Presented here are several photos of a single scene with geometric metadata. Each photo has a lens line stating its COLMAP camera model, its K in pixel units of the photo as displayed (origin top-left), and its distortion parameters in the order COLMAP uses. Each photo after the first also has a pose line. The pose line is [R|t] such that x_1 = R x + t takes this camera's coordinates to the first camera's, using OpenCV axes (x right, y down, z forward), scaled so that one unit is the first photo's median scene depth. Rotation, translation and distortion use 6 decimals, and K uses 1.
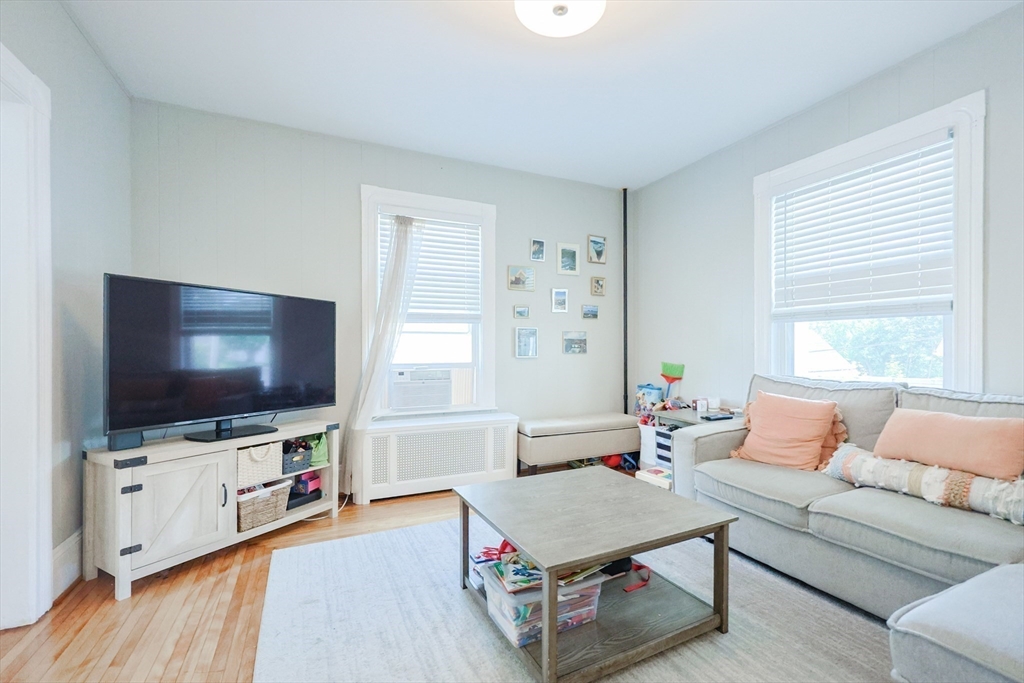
lens RADIAL K [[447.1, 0, 527.0], [0, 447.1, 348.4], [0, 0, 1]] dist [-0.002884, 0.000095]
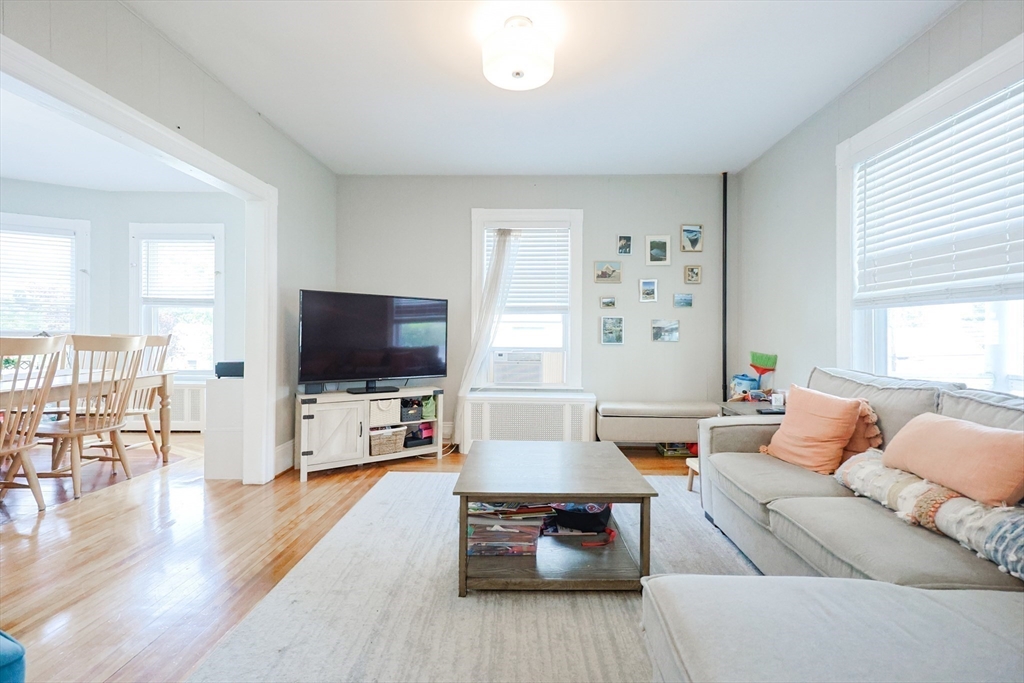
lens RADIAL K [[429.4, 0, 520.0], [0, 429.4, 331.0], [0, 0, 1]] dist [-0.003209, -0.000120]
pose [[0.887852, 0.005366, -0.460098, 0.324595], [-0.008935, 0.999945, -0.005579, -0.004309], [0.460043, 0.009064, 0.887850, -0.041355]]
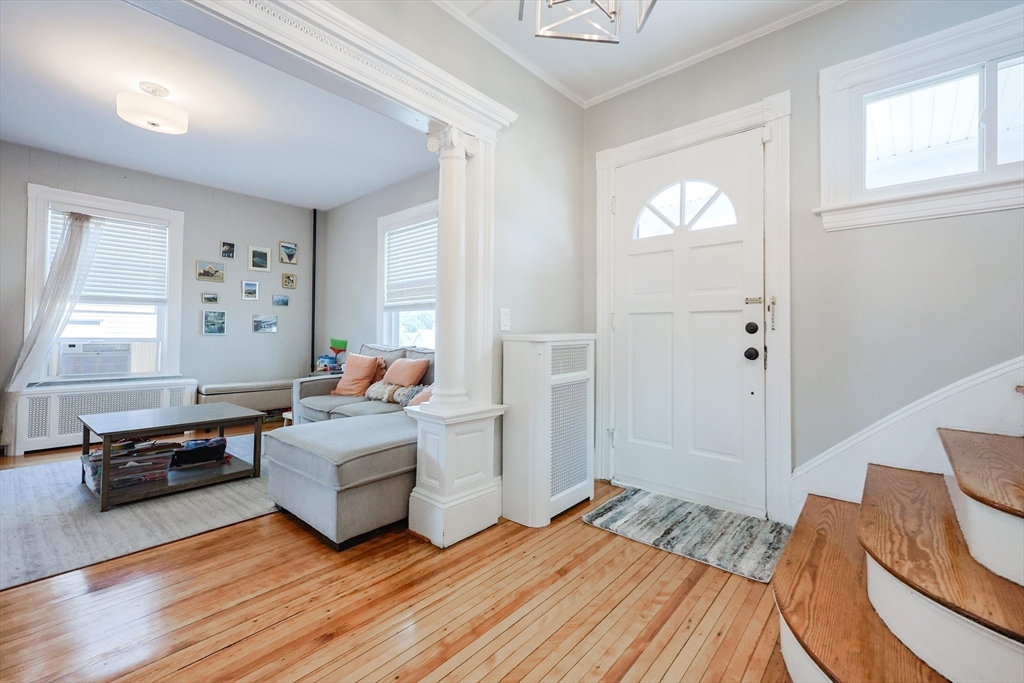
lens RADIAL K [[428.9, 0, 526.4], [0, 428.9, 327.7], [0, 0, 1]] dist [0.000843, 0.000440]
pose [[0.915806, 0.015859, 0.401308, 0.367823], [-0.006705, 0.999685, -0.024204, 0.028337], [-0.401566, 0.019475, 0.915623, -0.530626]]
